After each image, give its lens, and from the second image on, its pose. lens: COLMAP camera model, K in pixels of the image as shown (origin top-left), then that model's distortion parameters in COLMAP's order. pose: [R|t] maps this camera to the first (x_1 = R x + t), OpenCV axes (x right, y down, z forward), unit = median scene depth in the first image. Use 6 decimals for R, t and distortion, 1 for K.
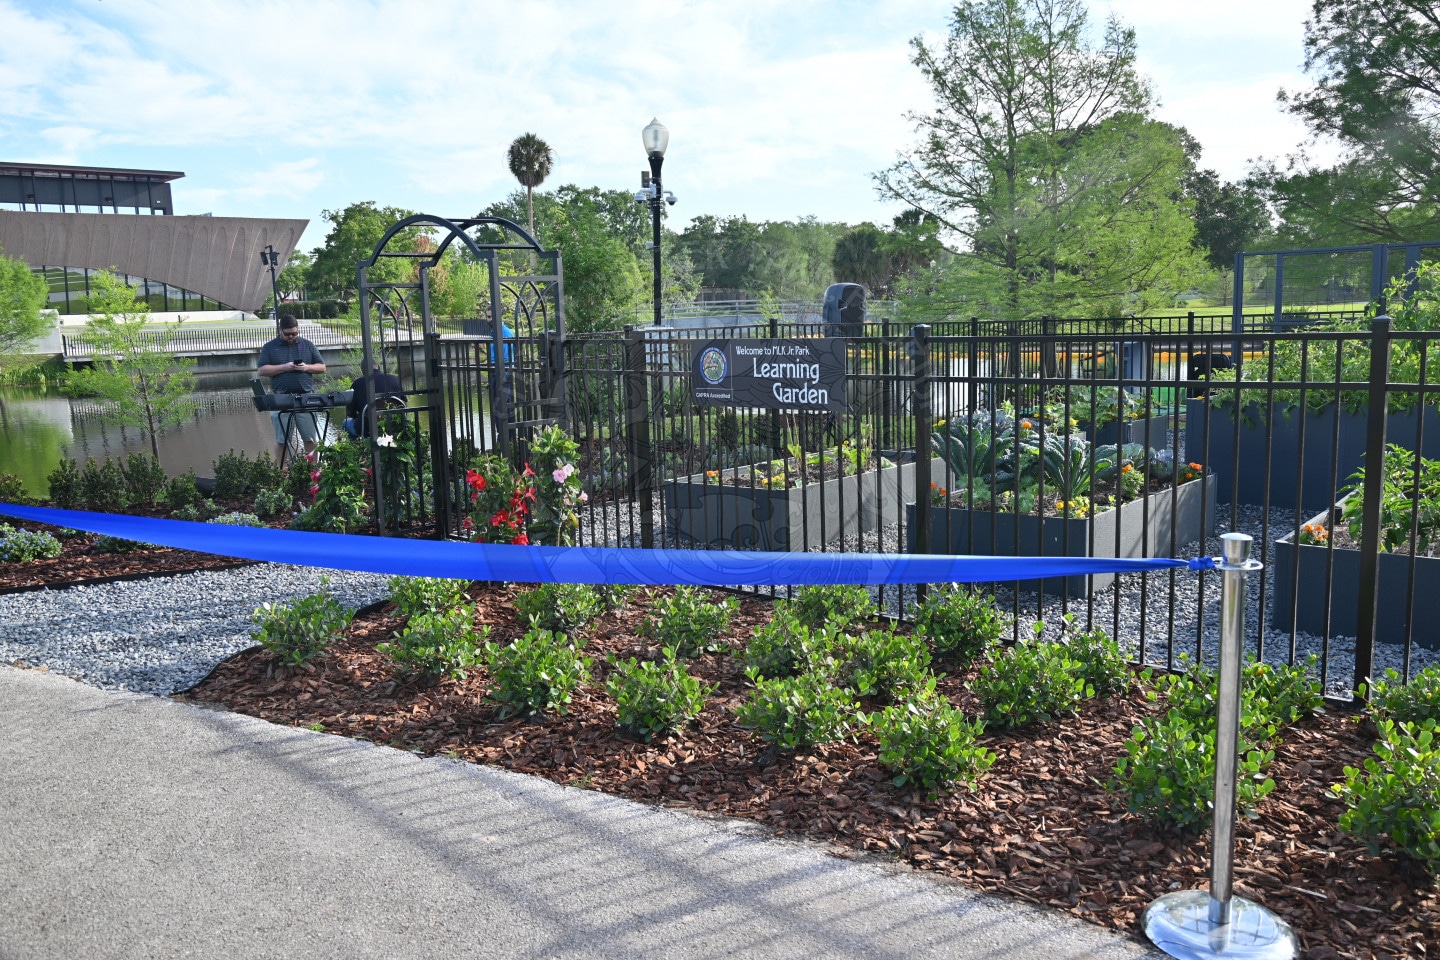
lens RADIAL K [[1149.5, 0, 720.0], [0, 1149.5, 480.0], [0, 0, 1]] dist [-0.002960, -0.003484]
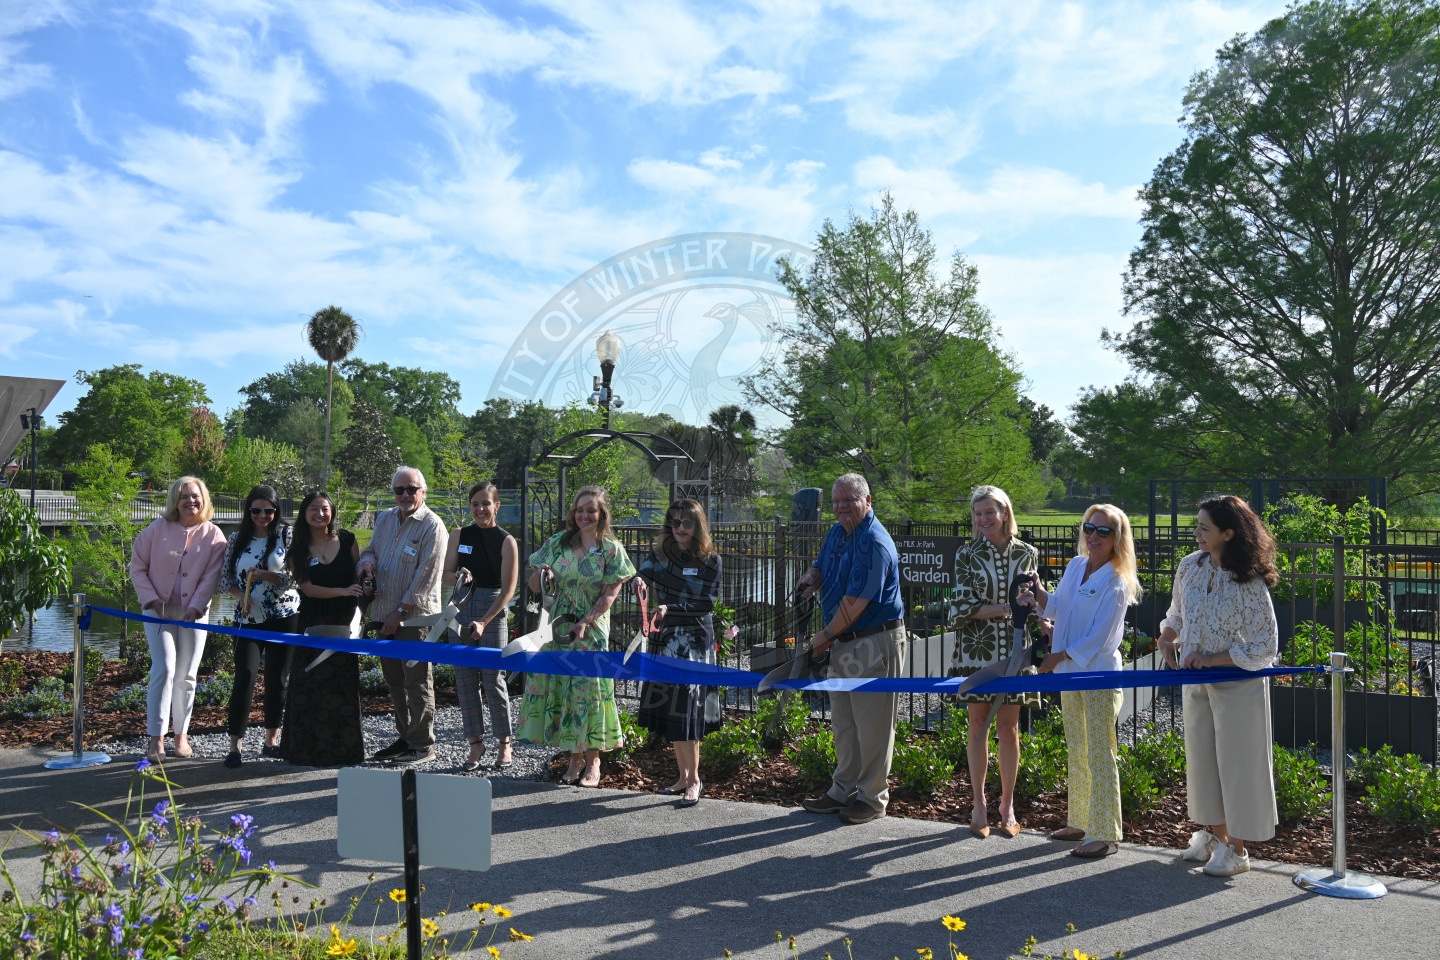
lens RADIAL K [[1237.9, 0, 720.0], [0, 1237.9, 480.0], [0, 0, 1]] dist [0.017519, 0.001284]
pose [[0.982369, 0.042141, 0.182139, -0.054754], [-0.011829, 0.986322, -0.164403, 0.007293], [-0.186576, 0.159350, 0.969431, -0.051151]]
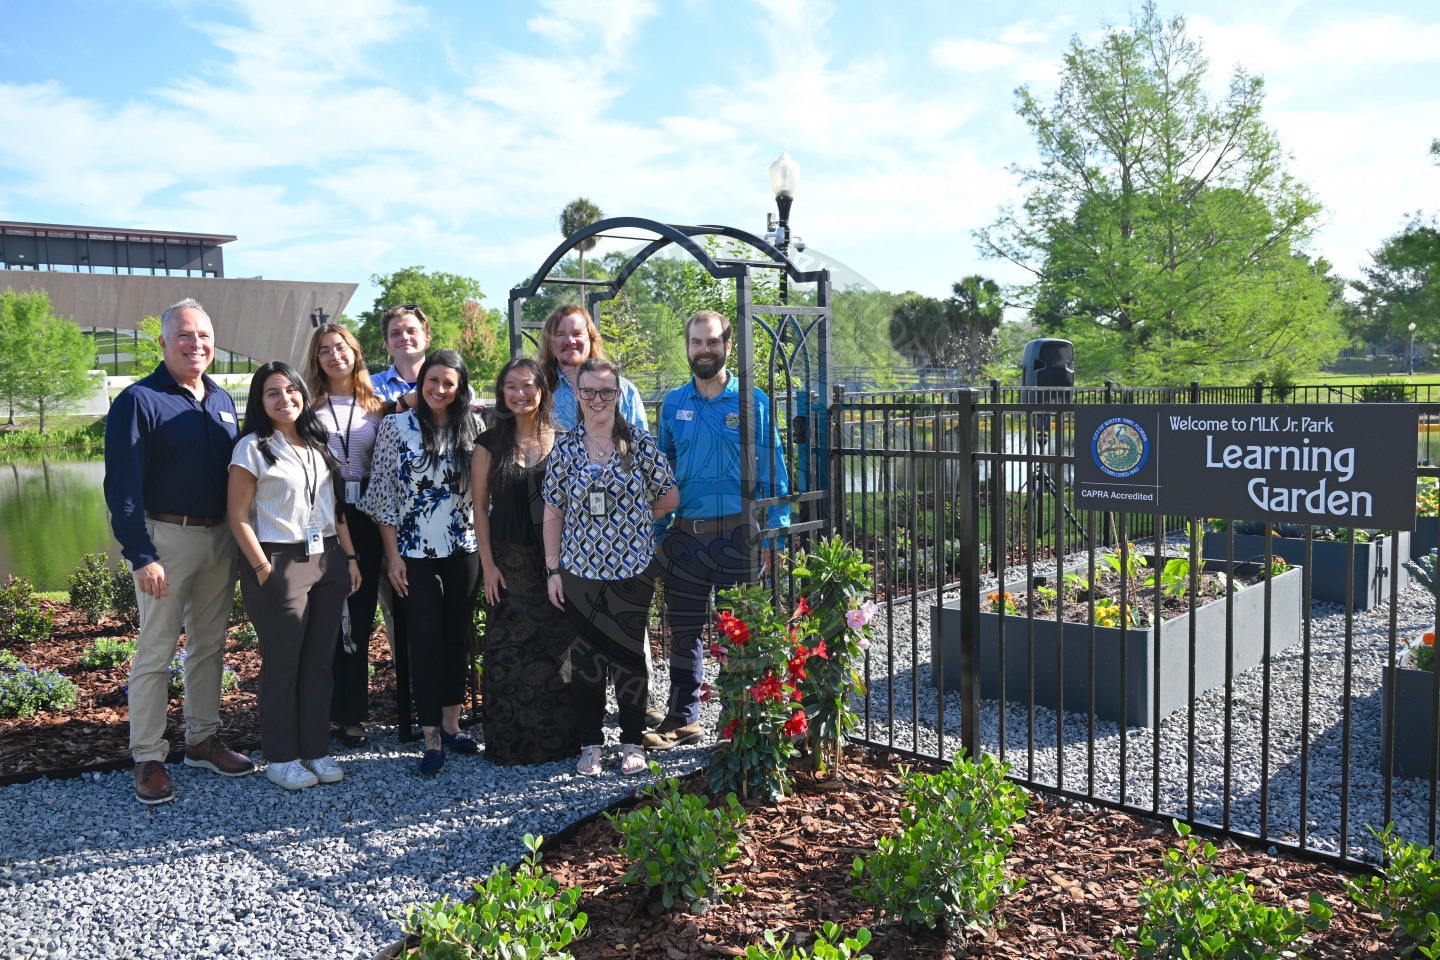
lens RADIAL K [[1150.1, 0, 720.0], [0, 1150.1, 480.0], [0, 0, 1]] dist [-0.007276, 0.000278]
pose [[0.999507, 0.010895, -0.029453, -0.025985], [-0.012588, 0.998241, -0.057932, -0.005584], [0.028770, 0.058274, 0.997886, 0.048814]]
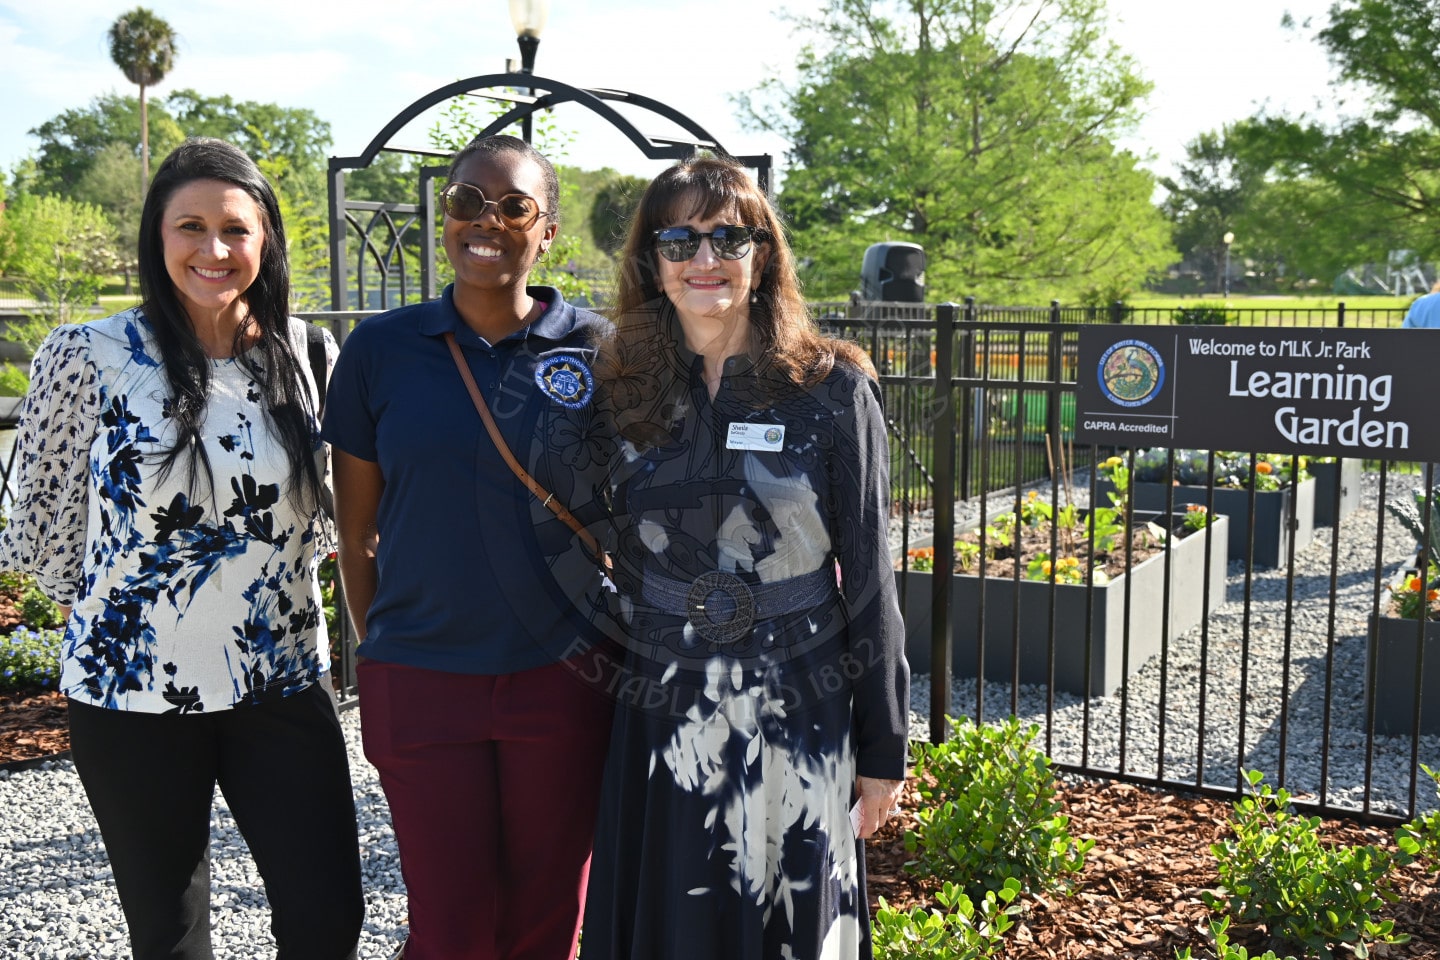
lens RADIAL K [[1570.7, 0, 720.0], [0, 1570.7, 480.0], [0, 0, 1]] dist [0.049260, -0.018842]
pose [[0.977699, 0.008044, 0.209855, -0.045765], [-0.002987, 0.999698, -0.024402, -0.003771], [-0.209988, 0.023231, 0.977428, 0.039324]]
